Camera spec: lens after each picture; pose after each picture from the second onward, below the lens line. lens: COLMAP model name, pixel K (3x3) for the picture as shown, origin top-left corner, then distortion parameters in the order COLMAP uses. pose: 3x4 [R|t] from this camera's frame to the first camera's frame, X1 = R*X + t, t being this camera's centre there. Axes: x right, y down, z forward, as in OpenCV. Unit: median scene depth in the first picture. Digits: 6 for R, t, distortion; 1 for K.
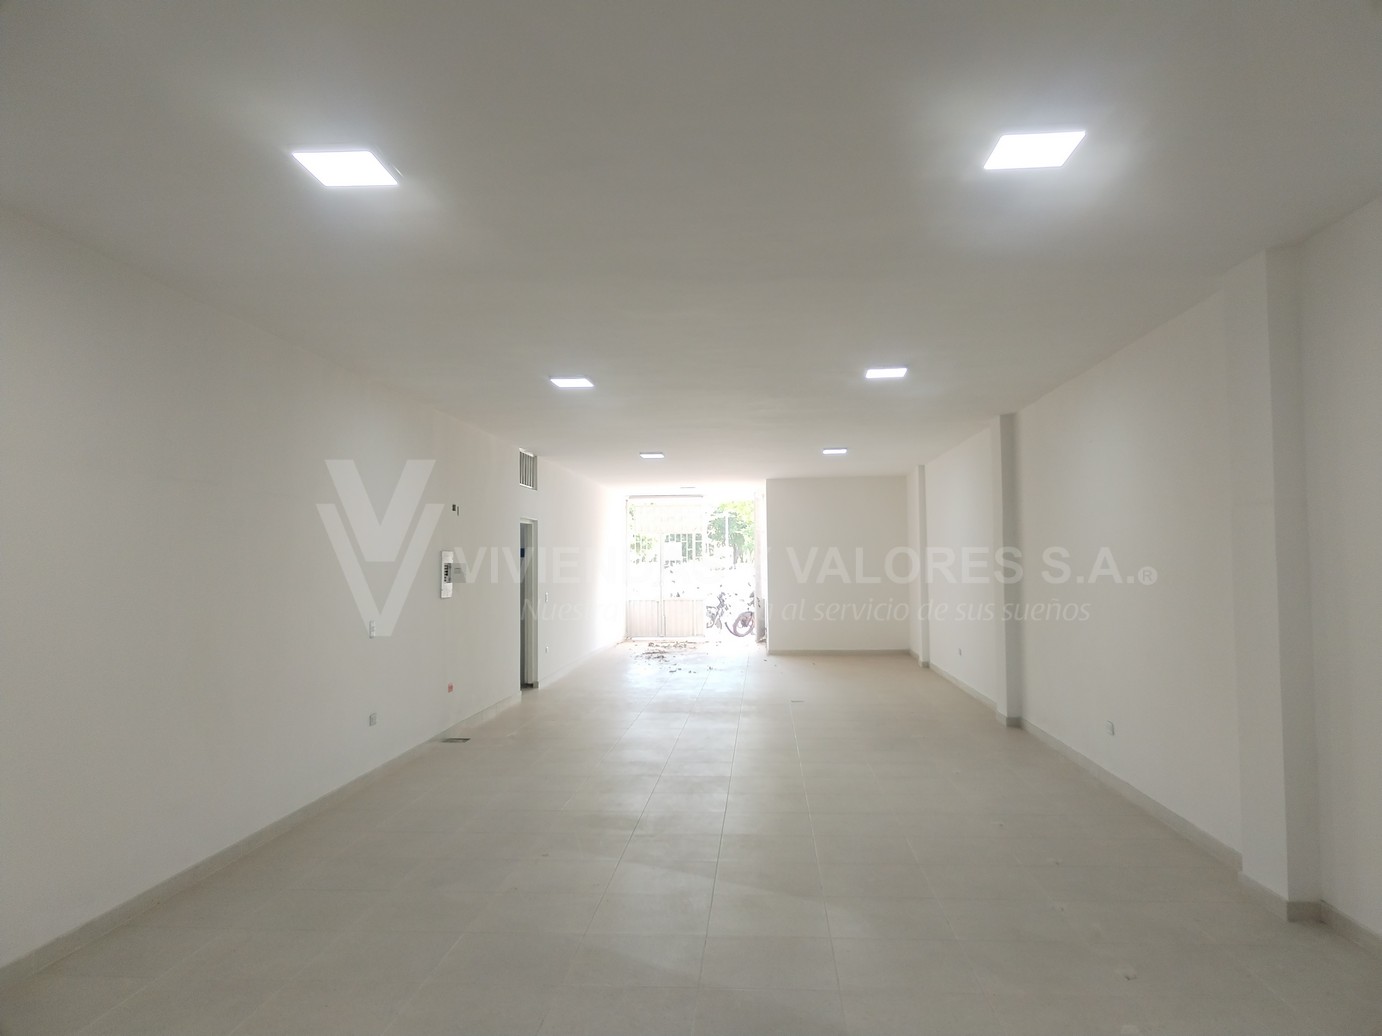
lens RADIAL K [[1082.0, 0, 691.0], [0, 1082.0, 518.0], [0, 0, 1]] dist [0.070915, -0.002842]
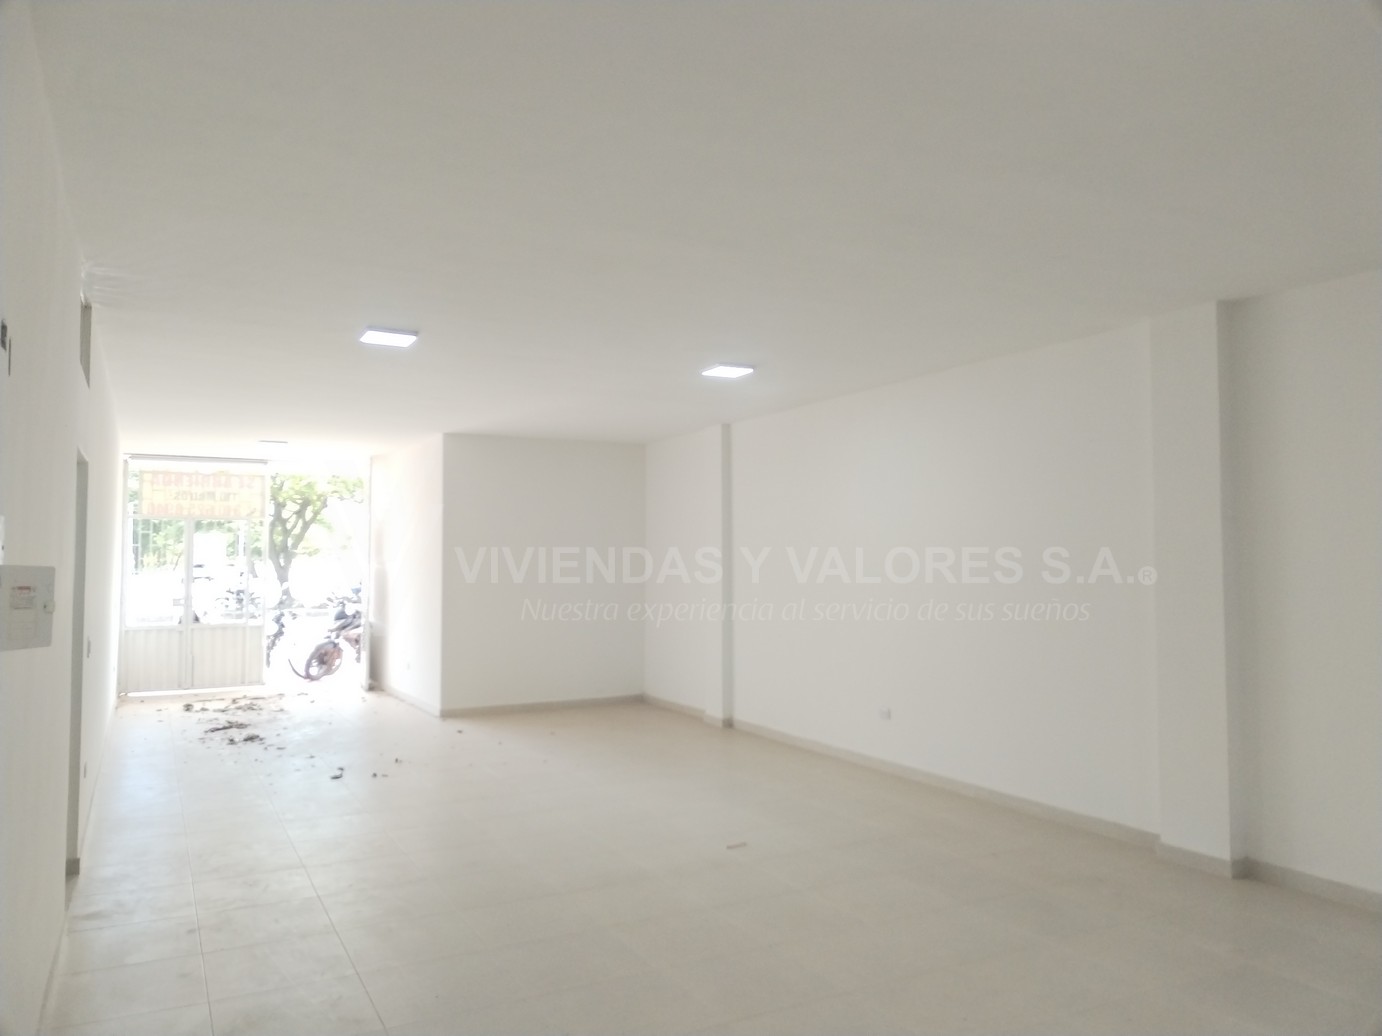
lens RADIAL K [[1082.0, 0, 691.0], [0, 1082.0, 518.0], [0, 0, 1]] dist [0.070915, -0.002842]
pose [[0.853422, 0.027367, 0.520502, -0.131975], [-0.025408, 0.999618, -0.010898, 0.016047], [-0.520601, -0.003924, 0.853791, 0.395993]]
